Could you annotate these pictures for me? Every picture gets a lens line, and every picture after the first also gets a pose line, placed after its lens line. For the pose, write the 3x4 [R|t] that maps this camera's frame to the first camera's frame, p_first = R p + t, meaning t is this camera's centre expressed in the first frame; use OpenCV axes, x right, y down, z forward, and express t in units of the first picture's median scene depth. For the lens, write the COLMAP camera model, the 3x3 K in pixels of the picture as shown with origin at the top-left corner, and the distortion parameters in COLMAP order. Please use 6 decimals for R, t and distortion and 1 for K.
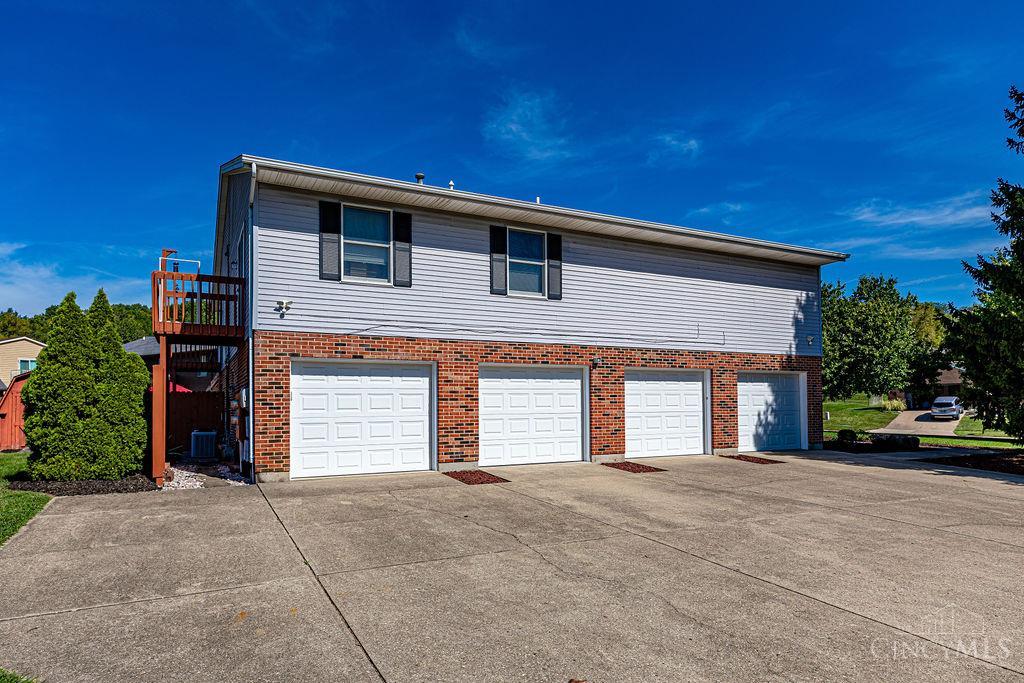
lens RADIAL K [[633.0, 0, 526.1], [0, 633.0, 428.8], [0, 0, 1]] dist [0.005469, 0.000347]
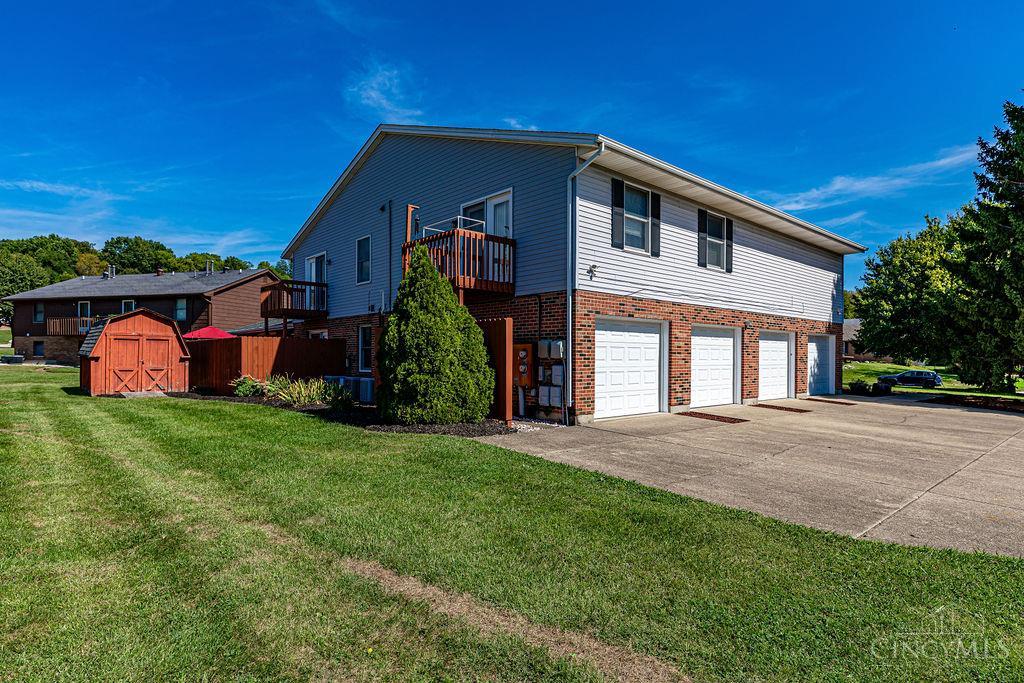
lens RADIAL K [[565.7, 0, 508.6], [0, 565.7, 390.4], [0, 0, 1]] dist [0.002162, -0.001153]
pose [[0.967041, 0.000443, 0.254622, -0.590649], [-0.007239, 0.999642, 0.025757, -0.000395], [-0.254519, -0.026751, 0.966698, 0.035591]]
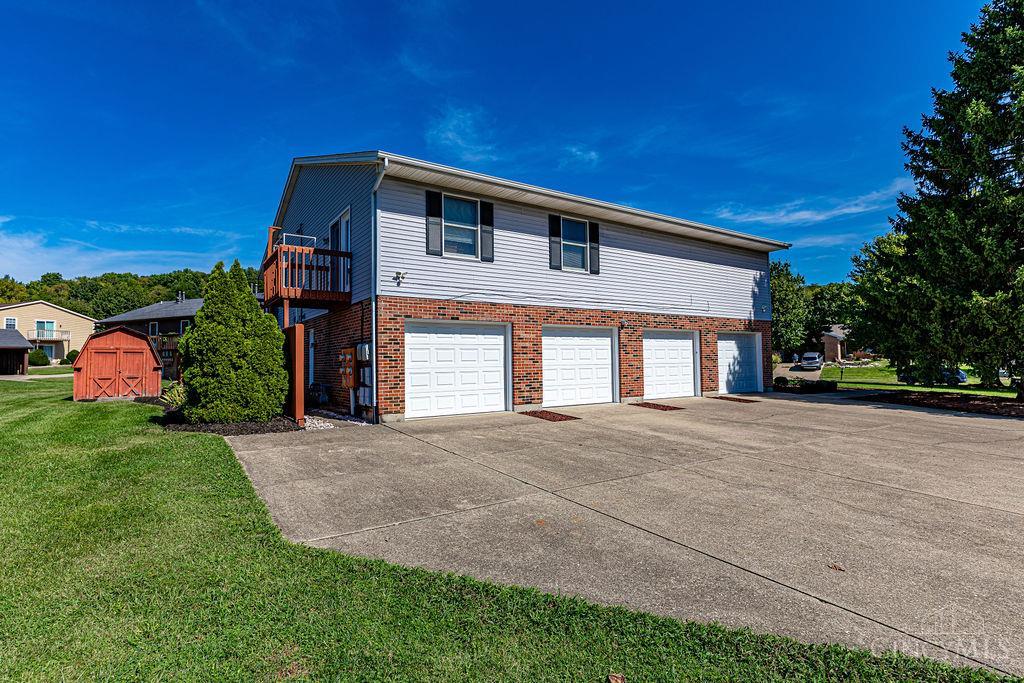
lens RADIAL K [[520.8, 0, 515.8], [0, 520.8, 364.2], [0, 0, 1]] dist [-0.003989, 0.003500]
pose [[0.992972, -0.004220, 0.118274, -0.211496], [0.007931, 0.999490, -0.030918, 0.005404], [-0.118084, 0.031638, 0.992500, -0.004428]]
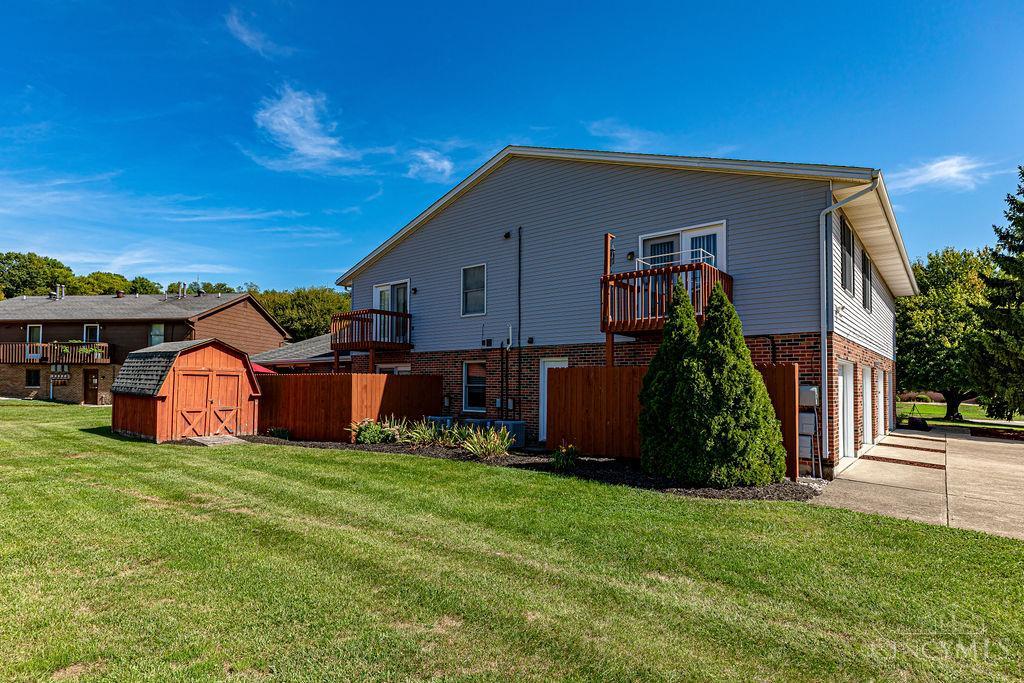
lens RADIAL K [[547.0, 0, 485.2], [0, 547.0, 394.8], [0, 0, 1]] dist [-0.005622, 0.001983]
pose [[0.919808, 0.008654, 0.392273, -0.966864], [-0.004964, 0.999933, -0.010422, -0.028307], [-0.392337, 0.007639, 0.919790, 0.288015]]
